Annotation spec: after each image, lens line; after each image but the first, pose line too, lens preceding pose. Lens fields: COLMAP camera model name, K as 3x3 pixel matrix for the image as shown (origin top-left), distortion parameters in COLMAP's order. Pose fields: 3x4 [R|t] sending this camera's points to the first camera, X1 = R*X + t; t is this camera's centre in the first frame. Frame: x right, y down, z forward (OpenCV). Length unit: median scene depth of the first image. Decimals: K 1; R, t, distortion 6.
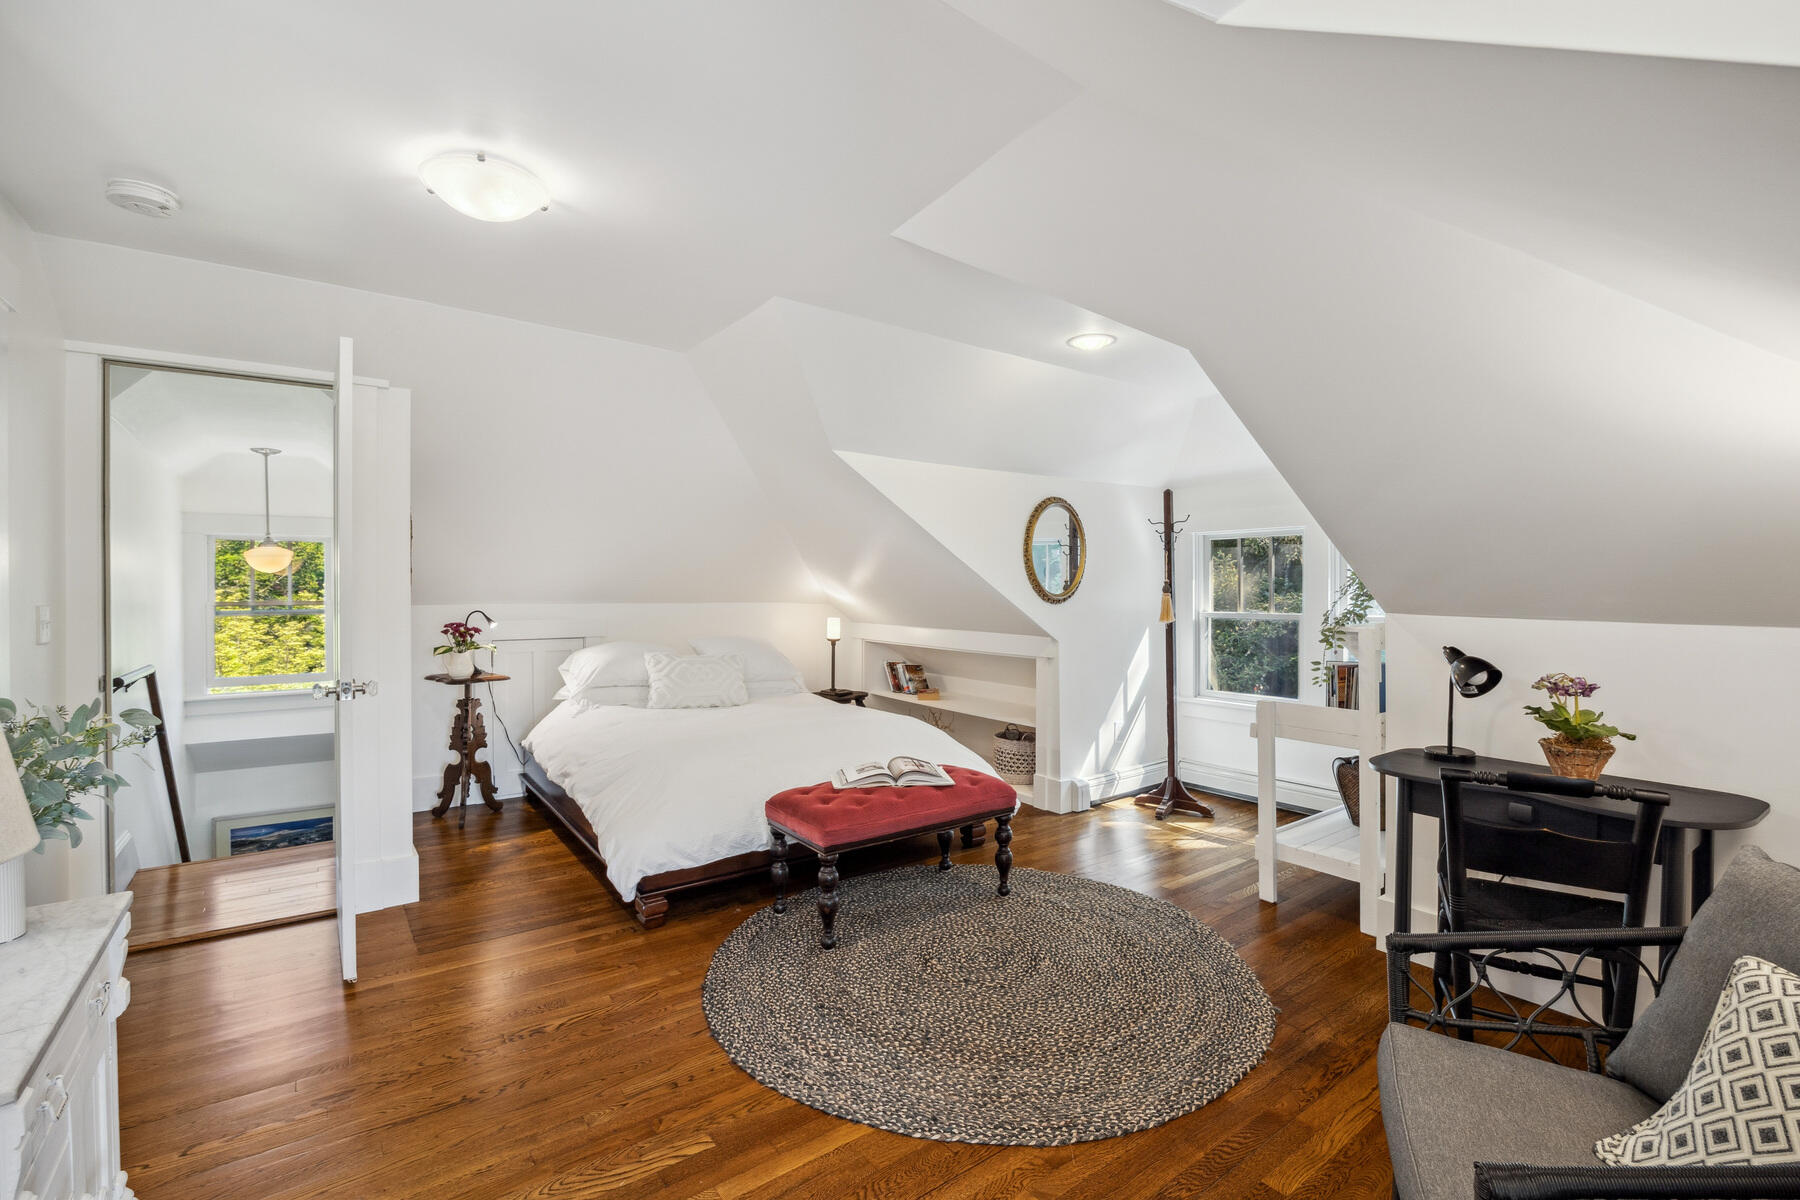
lens RADIAL K [[808.4, 0, 899.0], [0, 808.4, 597.1], [0, 0, 1]] dist [-0.000394, -0.000043]
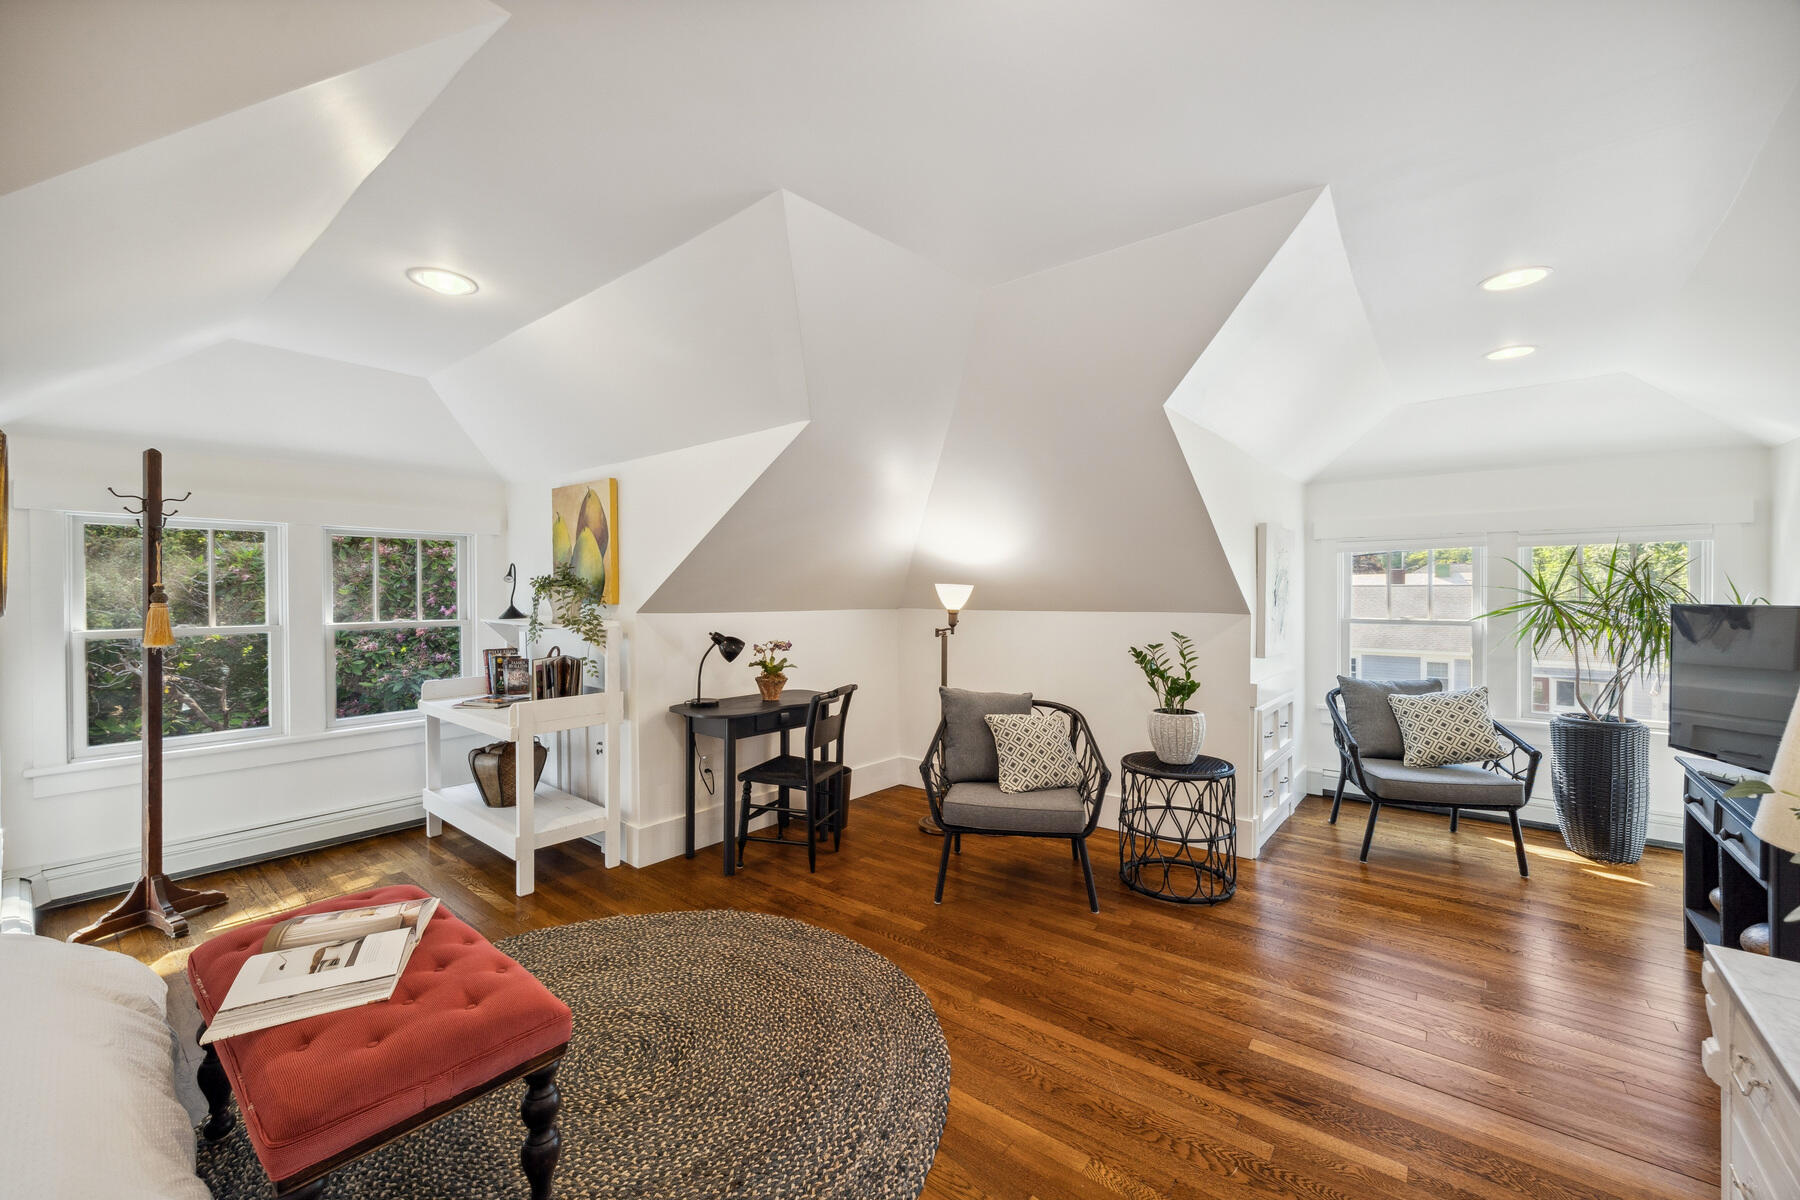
lens RADIAL K [[716.6, 0, 897.1], [0, 716.6, 598.8], [0, 0, 1]] dist [0.000511, 0.000058]
pose [[-0.253580, -0.009283, 0.967270, -0.772772], [0.012401, 0.999841, 0.012847, -0.016886], [-0.967235, 0.015253, -0.253425, 1.059599]]
